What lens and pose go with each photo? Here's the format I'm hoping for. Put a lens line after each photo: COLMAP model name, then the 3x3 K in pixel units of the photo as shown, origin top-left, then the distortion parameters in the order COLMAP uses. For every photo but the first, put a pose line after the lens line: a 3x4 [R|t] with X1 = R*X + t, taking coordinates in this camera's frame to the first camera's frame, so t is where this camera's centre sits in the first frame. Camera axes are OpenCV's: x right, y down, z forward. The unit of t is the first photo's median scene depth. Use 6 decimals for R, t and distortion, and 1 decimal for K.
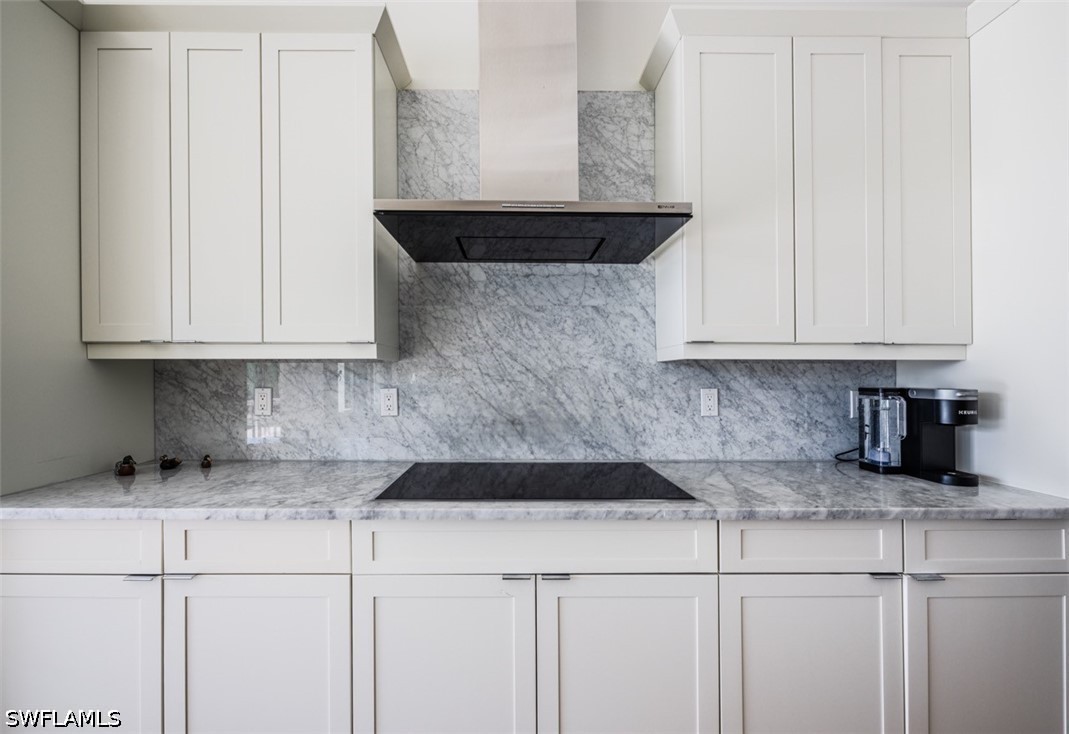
lens RADIAL K [[461.1, 0, 523.1], [0, 461.1, 367.8], [0, 0, 1]] dist [-0.000455, 0.000035]
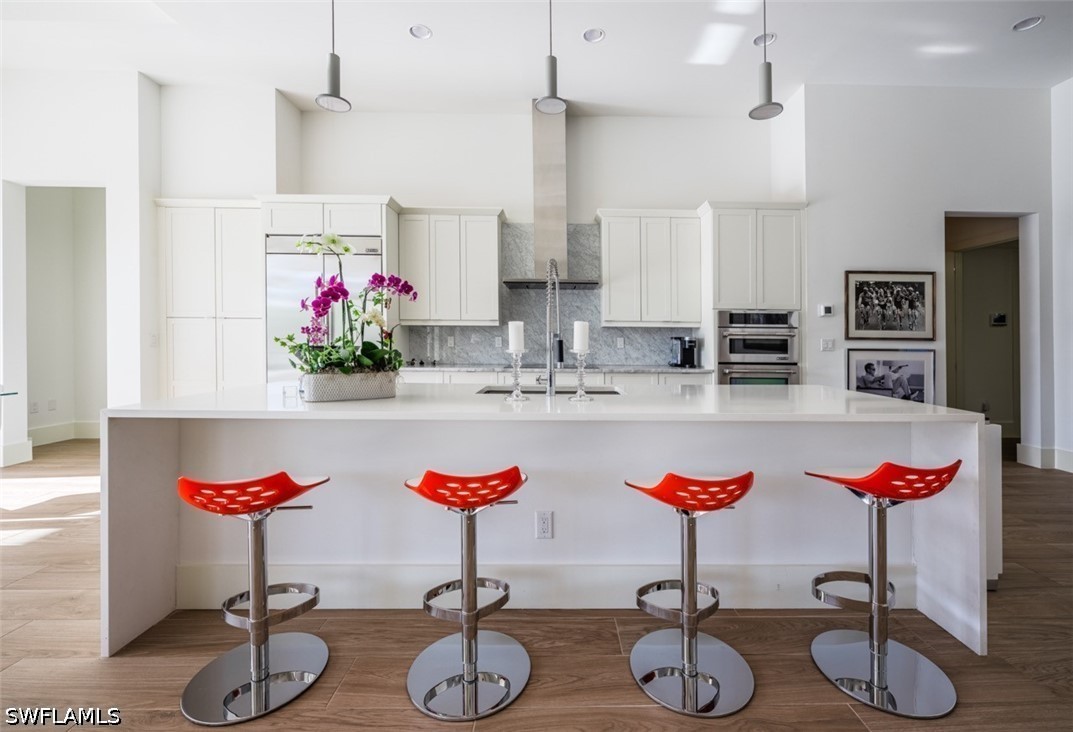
lens RADIAL K [[466.7, 0, 566.1], [0, 466.7, 338.8], [0, 0, 1]] dist [0.001056, 0.000195]
pose [[0.999941, 0.005799, 0.009147, 0.071319], [-0.005949, 0.999847, 0.016435, 0.009848], [-0.009051, -0.016489, 0.999823, -1.664736]]
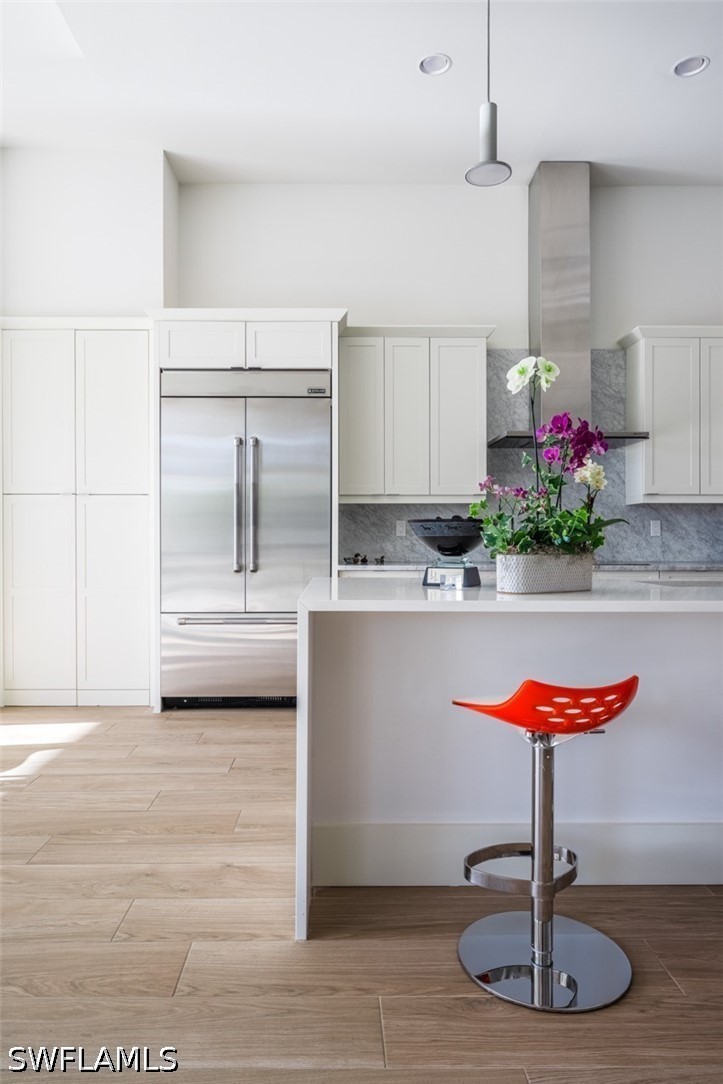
lens RADIAL K [[732.6, 0, 361.5], [0, 732.6, 542.0], [0, 0, 1]] dist [0.004595, -0.000228]
pose [[0.999987, -0.001739, 0.004765, -0.729396], [0.001625, 0.999710, 0.024016, 0.059084], [-0.004806, -0.024008, 0.999700, -1.786009]]
